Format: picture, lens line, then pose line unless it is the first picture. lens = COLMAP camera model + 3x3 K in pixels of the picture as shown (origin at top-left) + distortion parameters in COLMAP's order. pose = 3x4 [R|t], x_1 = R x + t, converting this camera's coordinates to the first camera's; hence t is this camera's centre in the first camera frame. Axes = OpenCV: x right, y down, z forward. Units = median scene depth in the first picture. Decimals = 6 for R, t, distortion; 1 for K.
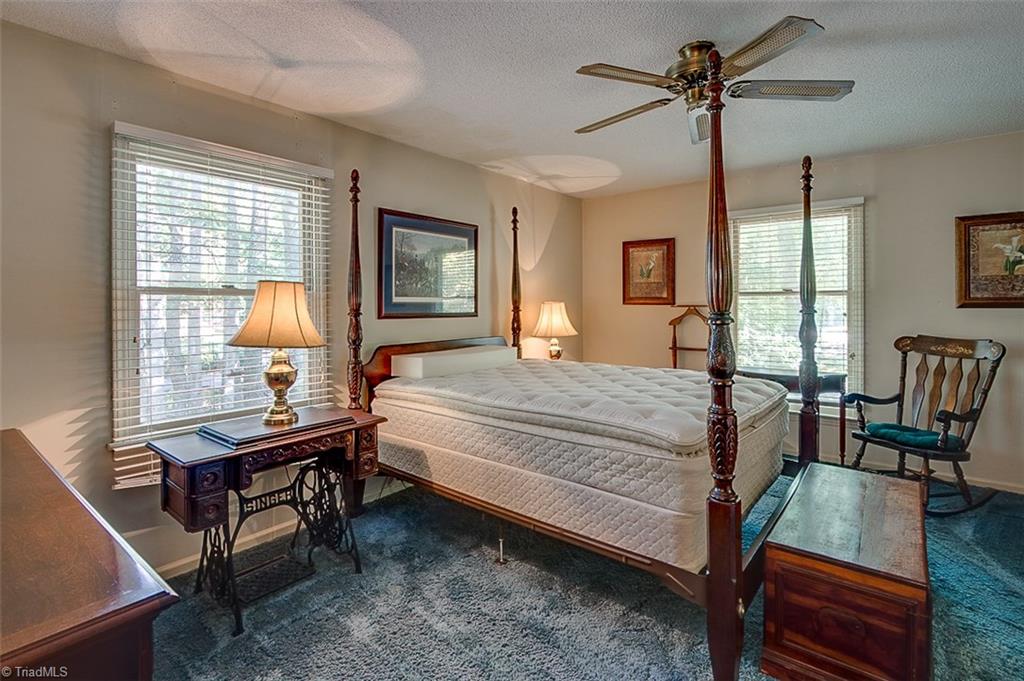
lens RADIAL K [[487.7, 0, 509.3], [0, 487.7, 305.7], [0, 0, 1]] dist [-0.006324, 0.000614]
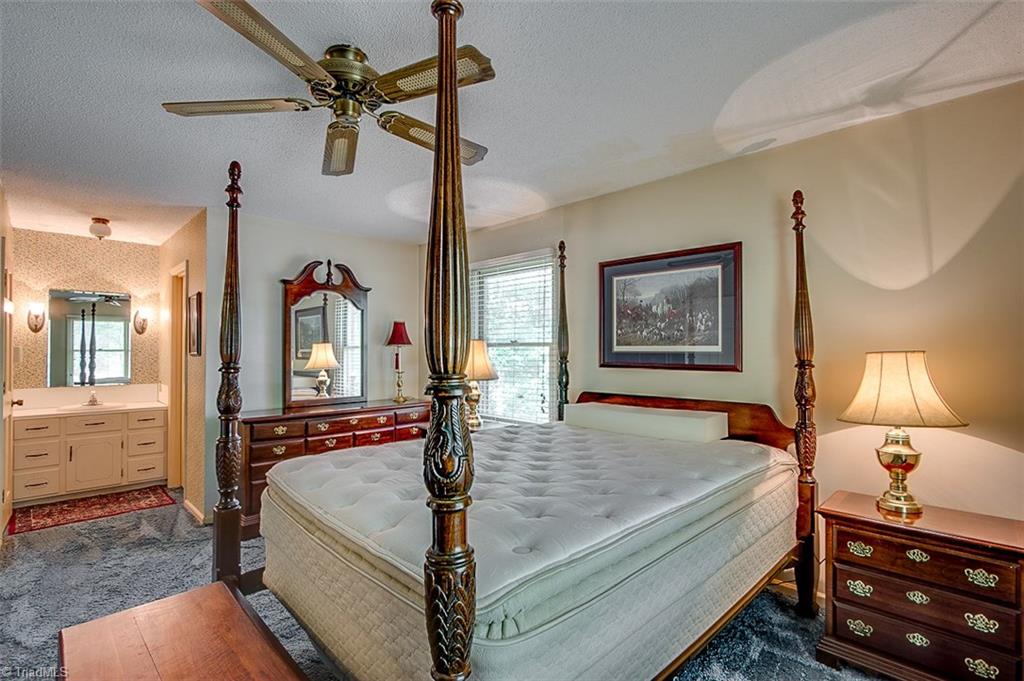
lens RADIAL K [[487.7, 0, 516.5], [0, 487.7, 341.1], [0, 0, 1]] dist [-0.006324, 0.000614]
pose [[-0.119576, -0.008220, -0.992791, 0.781691], [-0.001312, 0.999966, -0.008121, -0.019843], [0.992824, 0.000332, -0.119583, 0.908472]]
